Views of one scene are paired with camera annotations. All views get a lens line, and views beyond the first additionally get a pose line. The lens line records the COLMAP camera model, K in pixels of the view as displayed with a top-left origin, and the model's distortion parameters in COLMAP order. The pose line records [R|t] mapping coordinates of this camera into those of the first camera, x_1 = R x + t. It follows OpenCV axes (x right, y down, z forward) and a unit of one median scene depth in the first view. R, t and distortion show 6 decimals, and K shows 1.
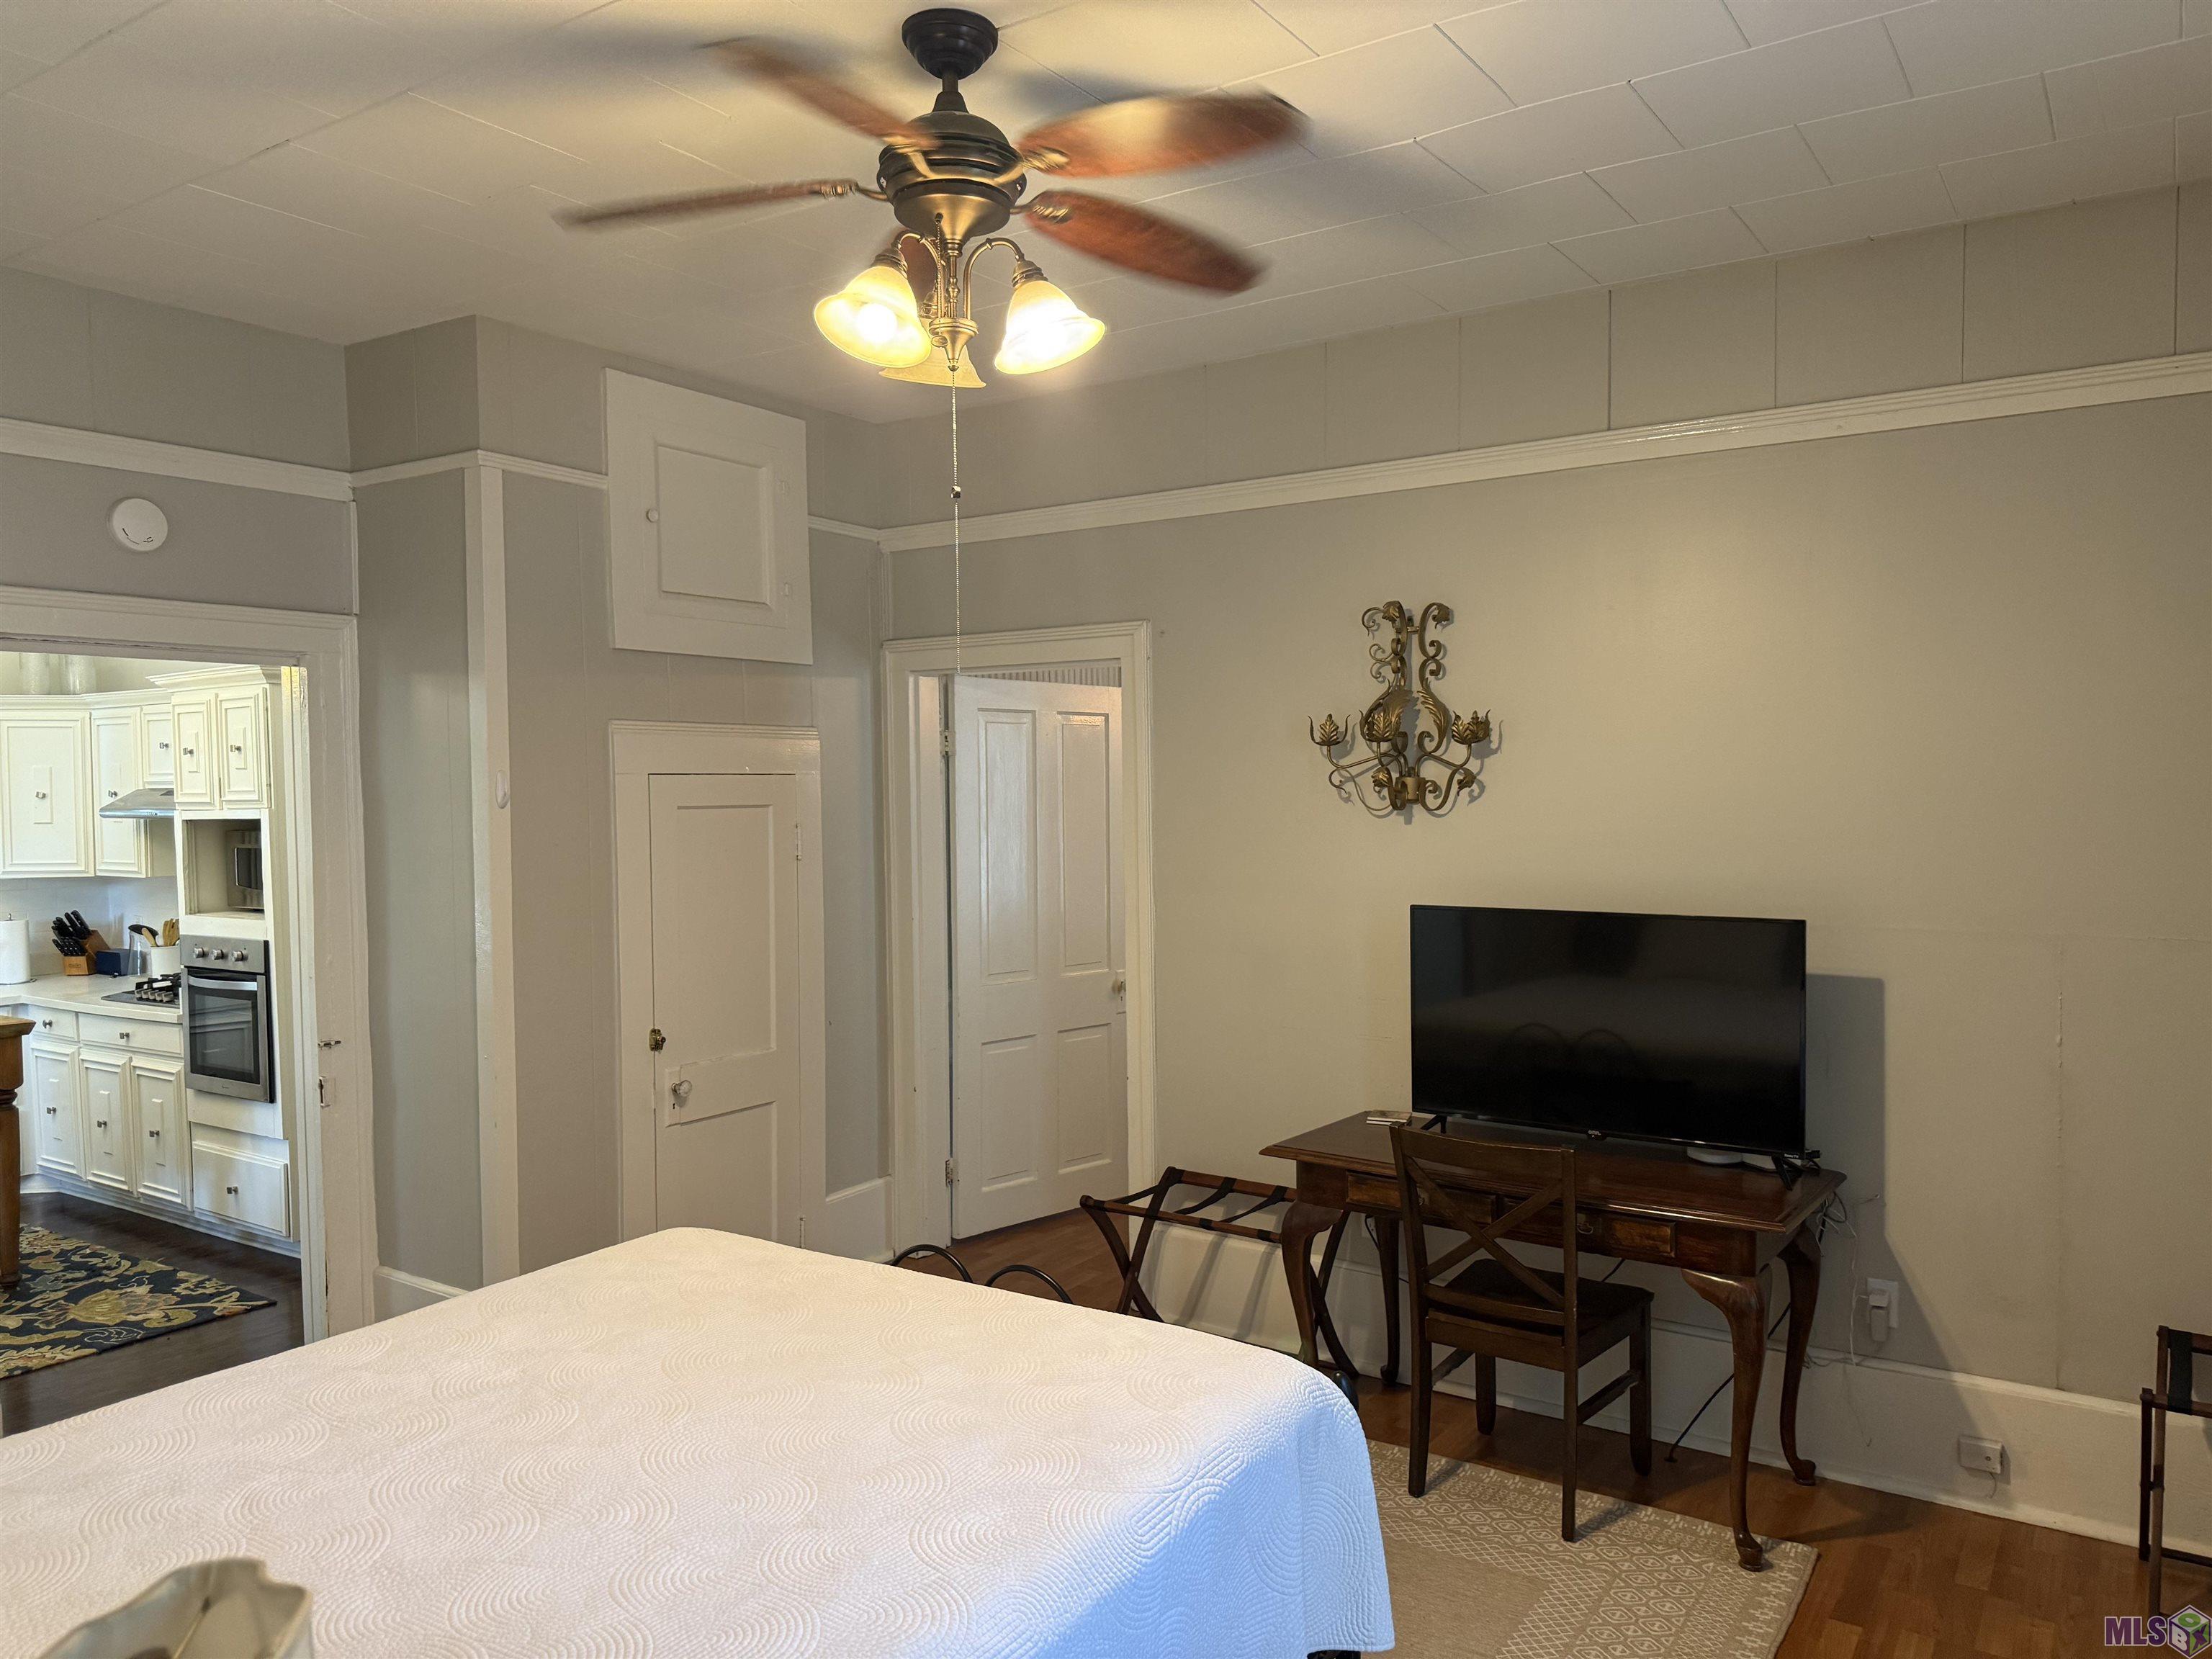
lens RADIAL K [[1535.9, 0, 1101.4], [0, 1535.9, 832.9], [0, 0, 1]] dist [0.043888, -0.062428]
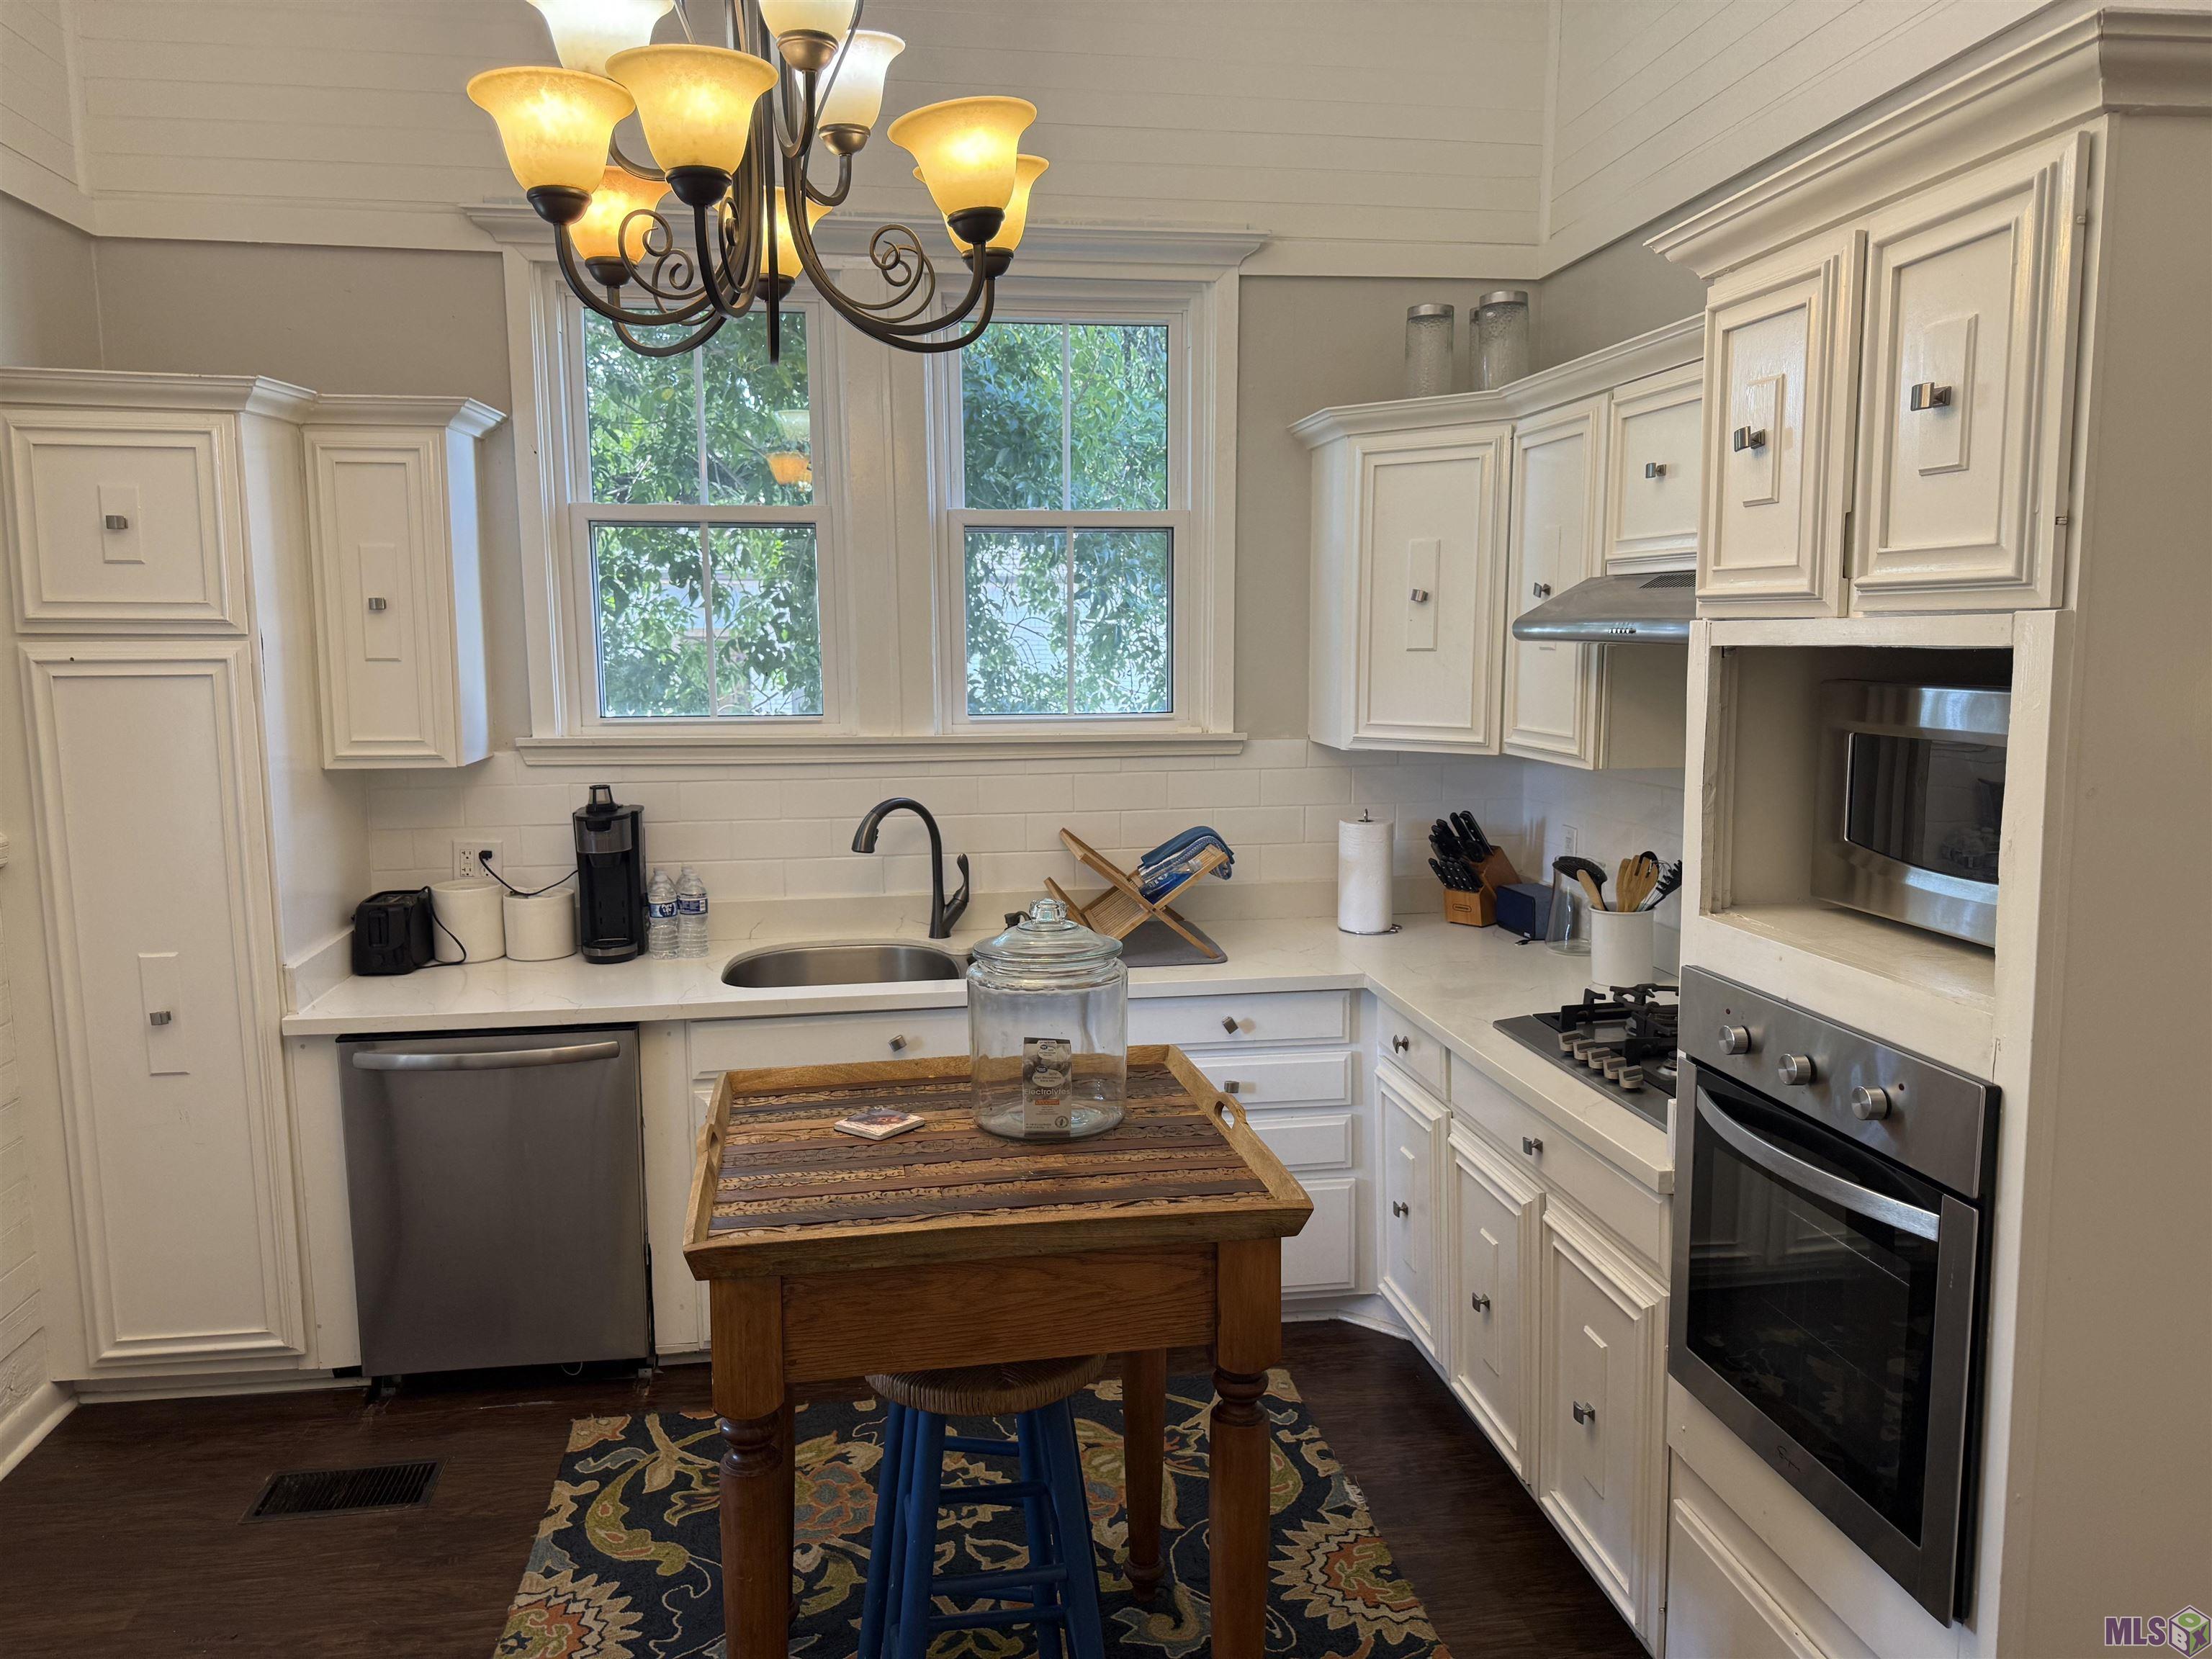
lens RADIAL K [[1535.9, 0, 1101.4], [0, 1535.9, 832.9], [0, 0, 1]] dist [0.043888, -0.062428]
pose [[0.665276, 0.105842, -0.739057, -0.386626], [-0.023452, 0.992374, 0.121010, -0.005292], [0.746230, -0.063173, 0.662684, 0.605445]]
